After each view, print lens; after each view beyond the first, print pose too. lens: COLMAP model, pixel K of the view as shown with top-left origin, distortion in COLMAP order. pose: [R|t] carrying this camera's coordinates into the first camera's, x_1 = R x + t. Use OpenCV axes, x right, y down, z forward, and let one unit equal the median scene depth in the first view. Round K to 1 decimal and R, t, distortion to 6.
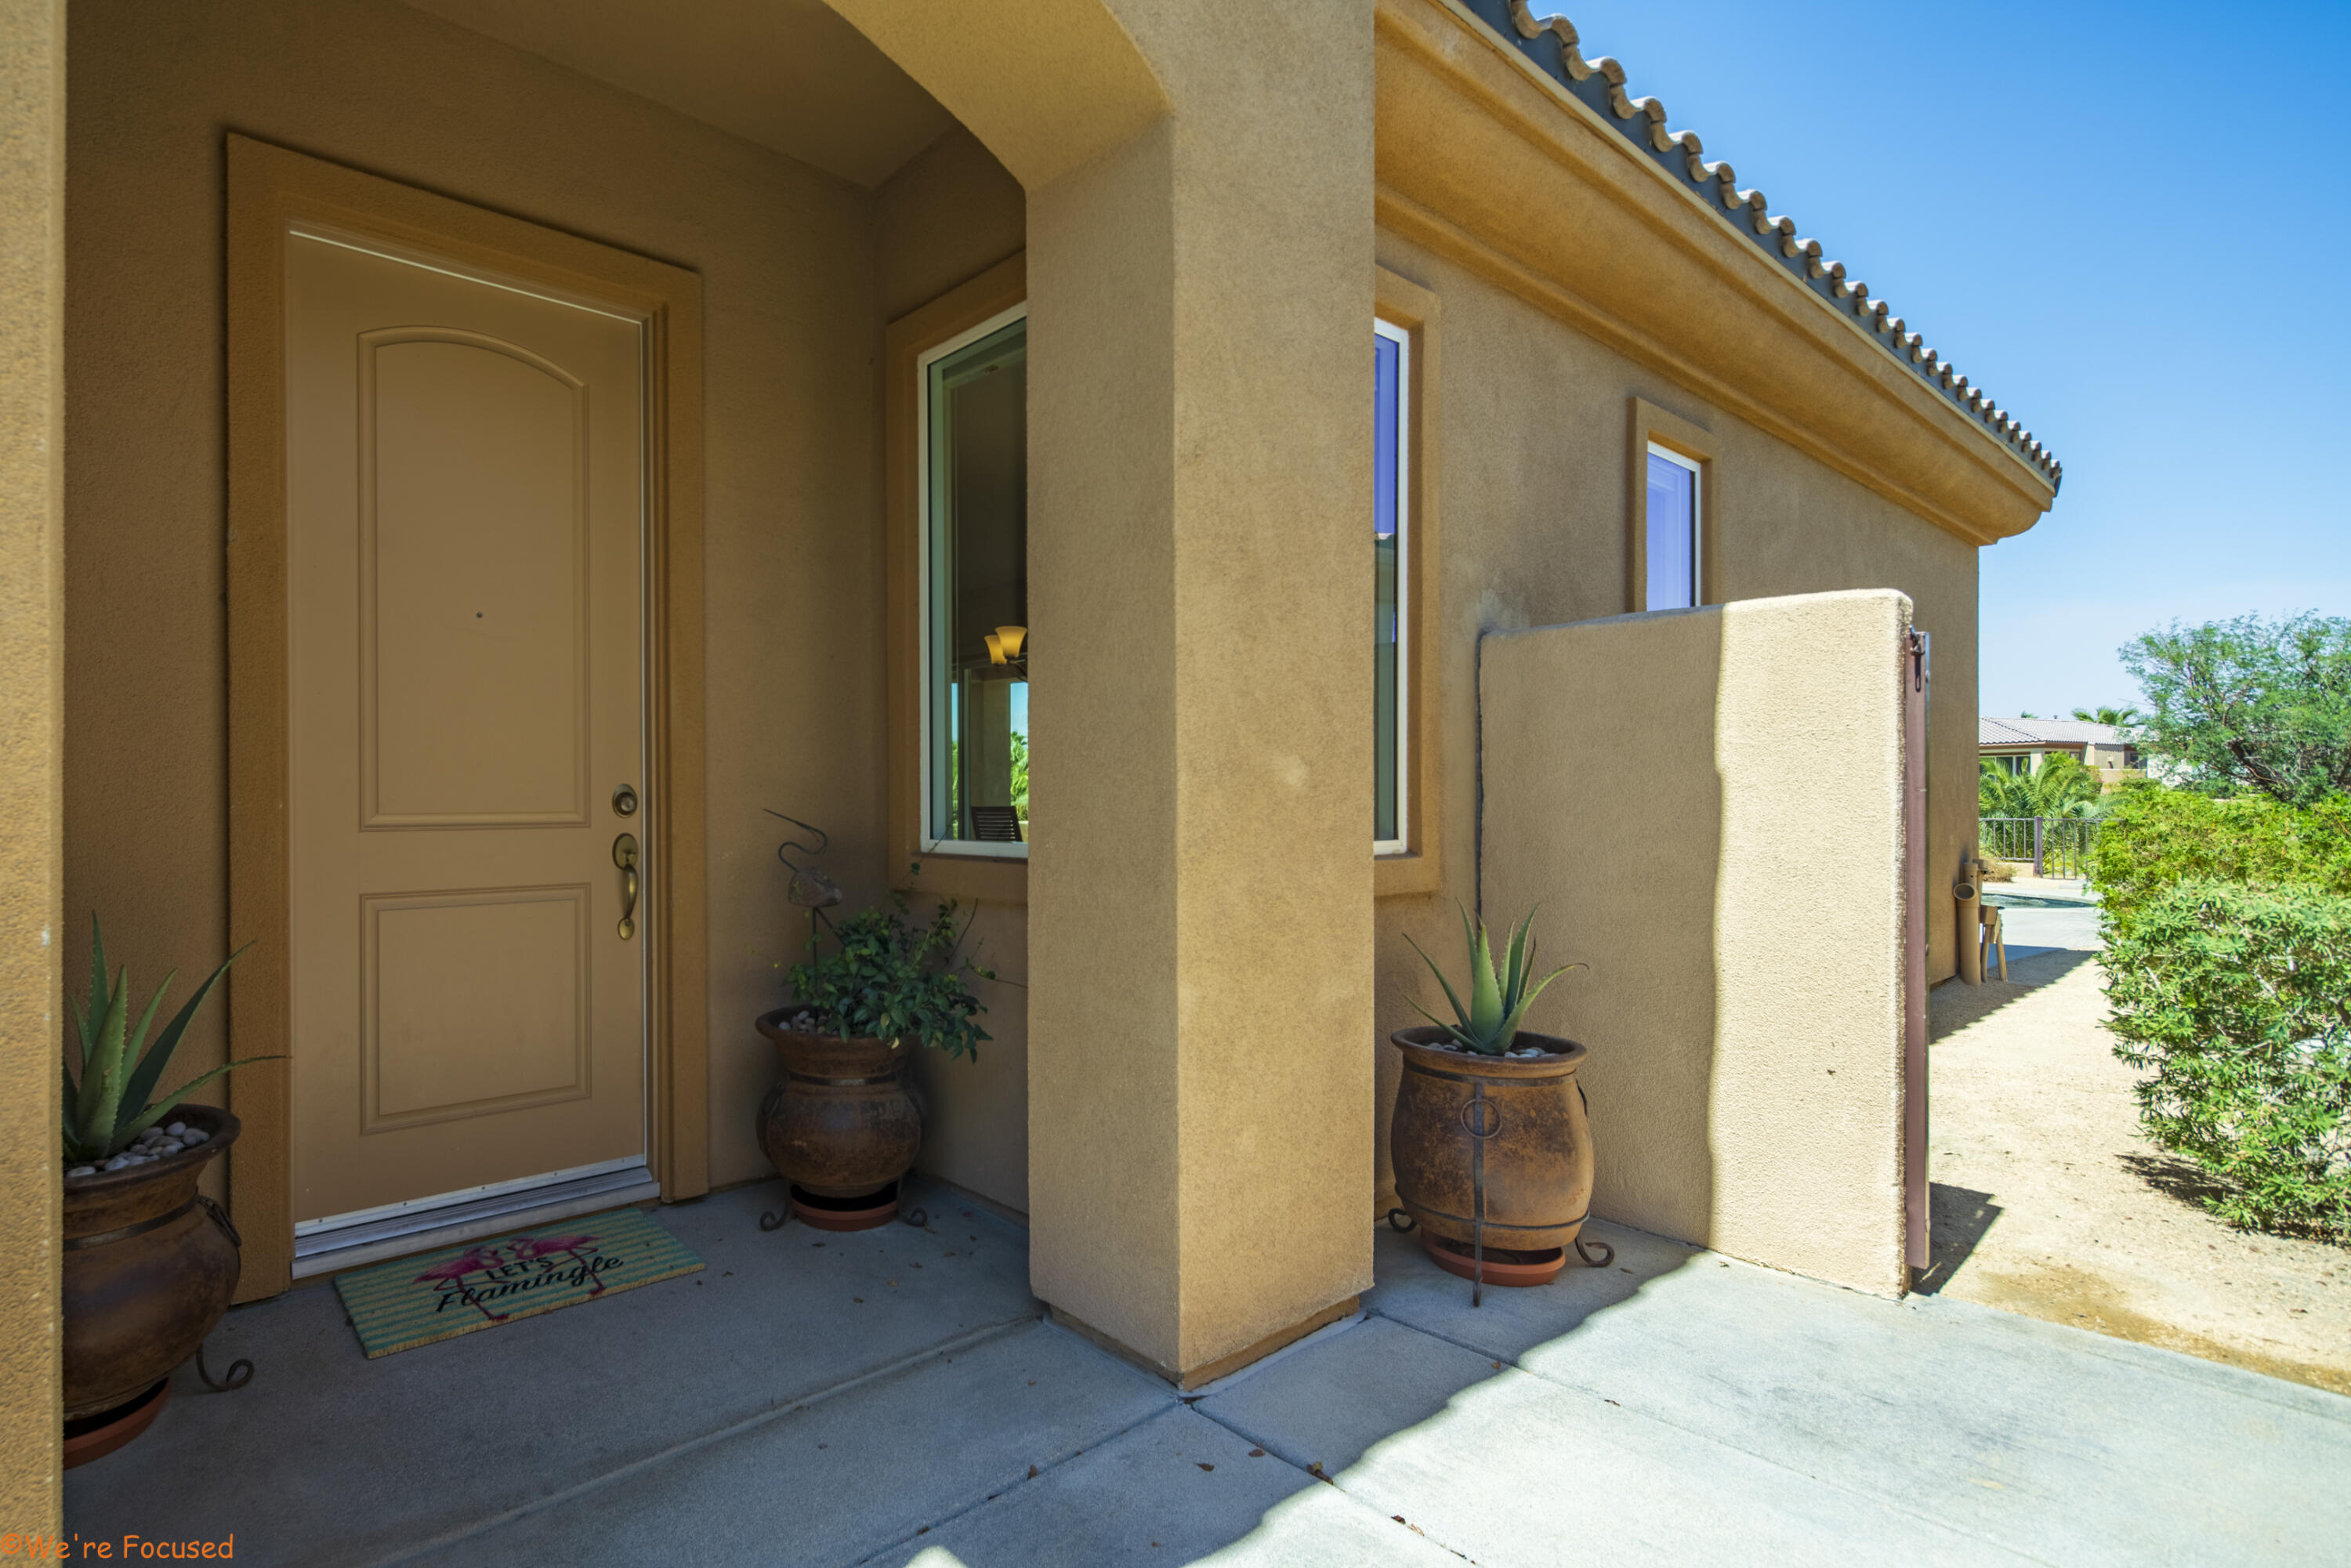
lens RADIAL K [[1135.0, 0, 1157.0], [0, 1135.0, 771.6], [0, 0, 1]] dist [0.000126, 0.000146]
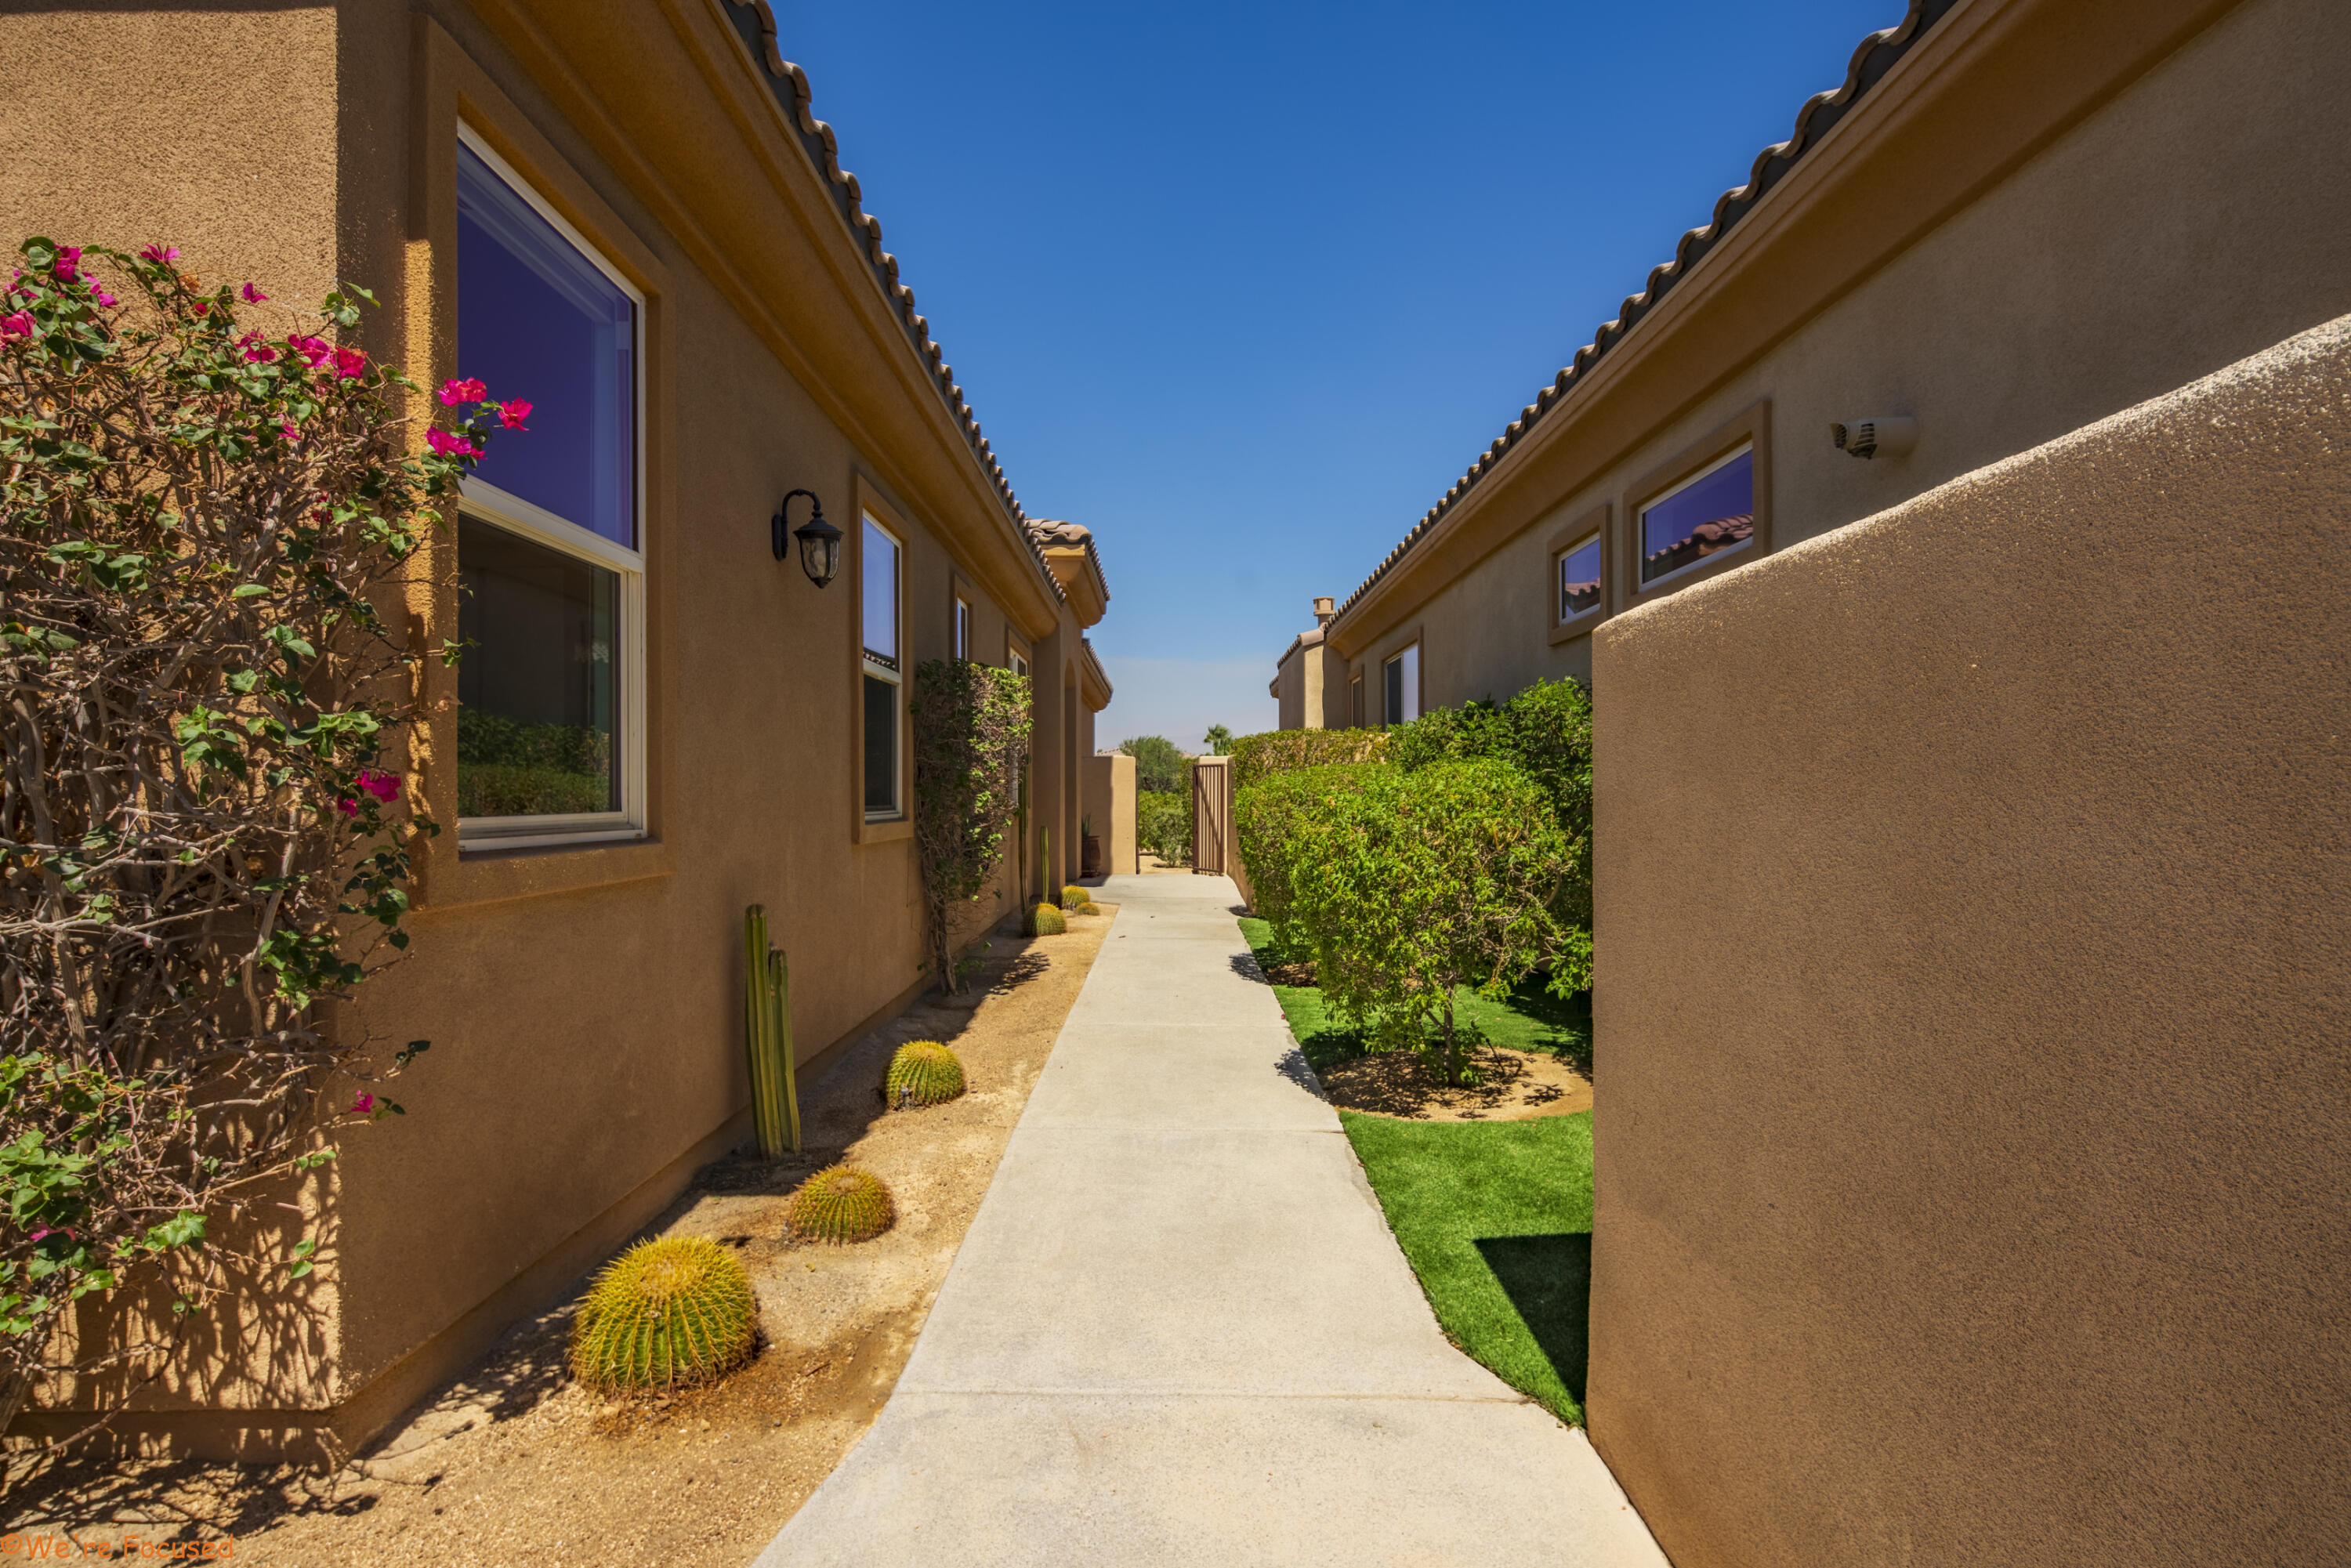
lens RADIAL K [[1135.0, 0, 1157.0], [0, 1135.0, 771.6], [0, 0, 1]] dist [0.000126, 0.000146]
pose [[0.666622, 0.132152, 0.733588, -0.240996], [-0.177960, 0.983915, -0.015532, 0.004040], [-0.723841, -0.120195, 0.679417, -0.224729]]
